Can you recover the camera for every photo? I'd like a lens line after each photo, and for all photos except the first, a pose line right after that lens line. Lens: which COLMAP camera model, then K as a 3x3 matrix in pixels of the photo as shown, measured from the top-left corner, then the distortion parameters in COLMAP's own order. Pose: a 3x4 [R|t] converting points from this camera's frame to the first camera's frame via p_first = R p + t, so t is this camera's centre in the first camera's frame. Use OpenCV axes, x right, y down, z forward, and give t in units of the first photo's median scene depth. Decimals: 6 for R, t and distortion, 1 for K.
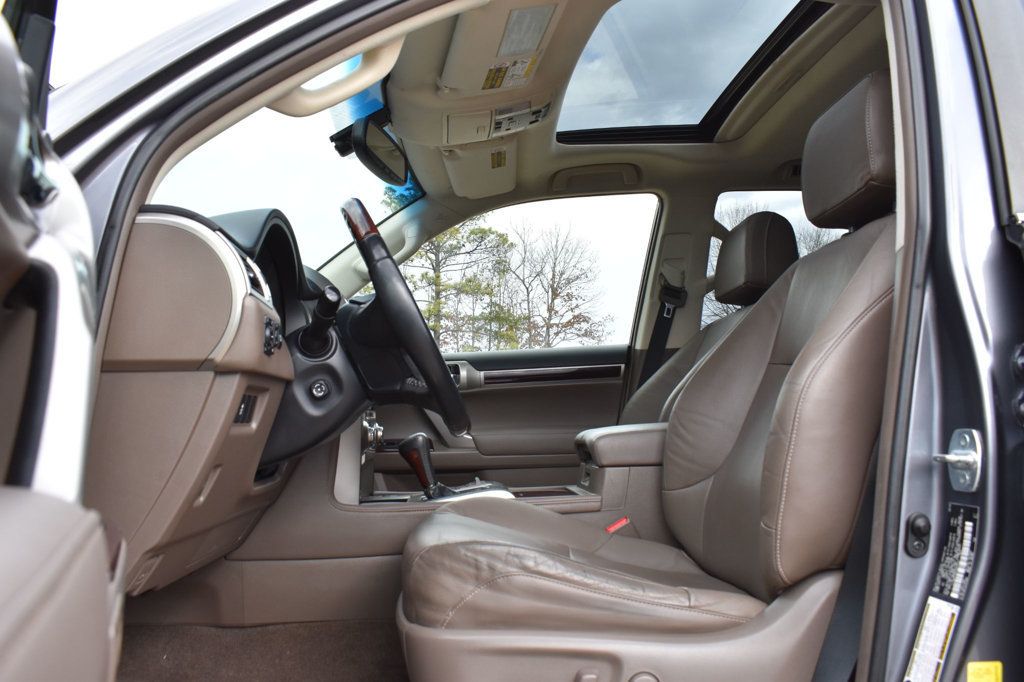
lens RADIAL K [[860.0, 0, 512.0], [0, 860.0, 341.0], [0, 0, 1]] dist [-0.134336, 0.082873]
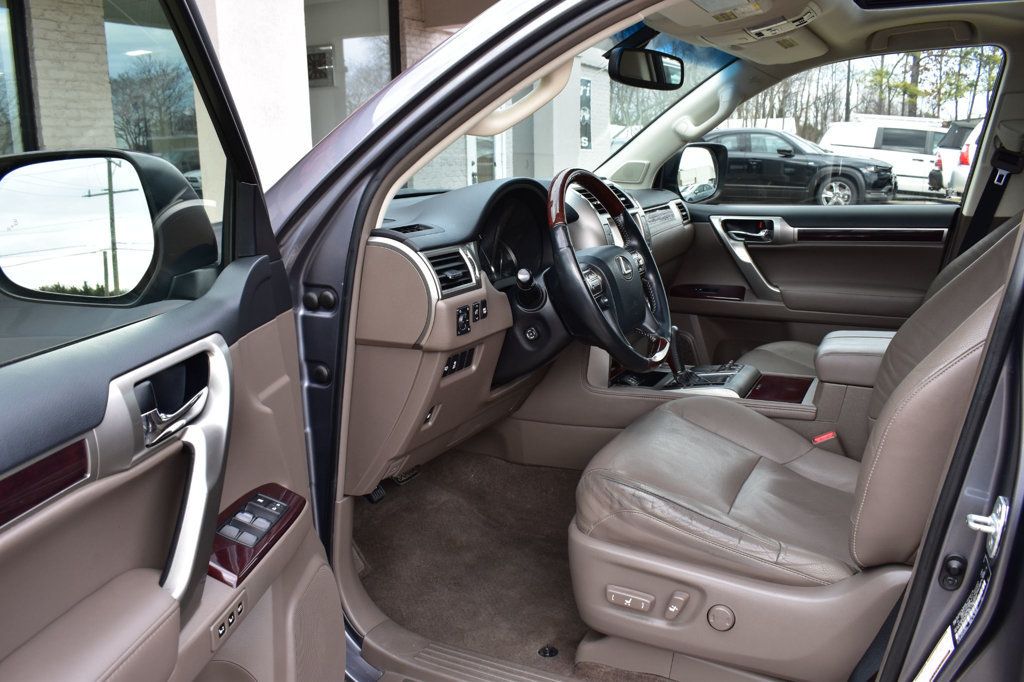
lens RADIAL K [[860.0, 0, 512.0], [0, 860.0, 341.0], [0, 0, 1]] dist [-0.134336, 0.082873]
pose [[0.854220, 0.126359, -0.504322, 0.215007], [0.045787, 0.947964, 0.315069, -0.181637], [0.517891, -0.292230, 0.803984, -0.036731]]
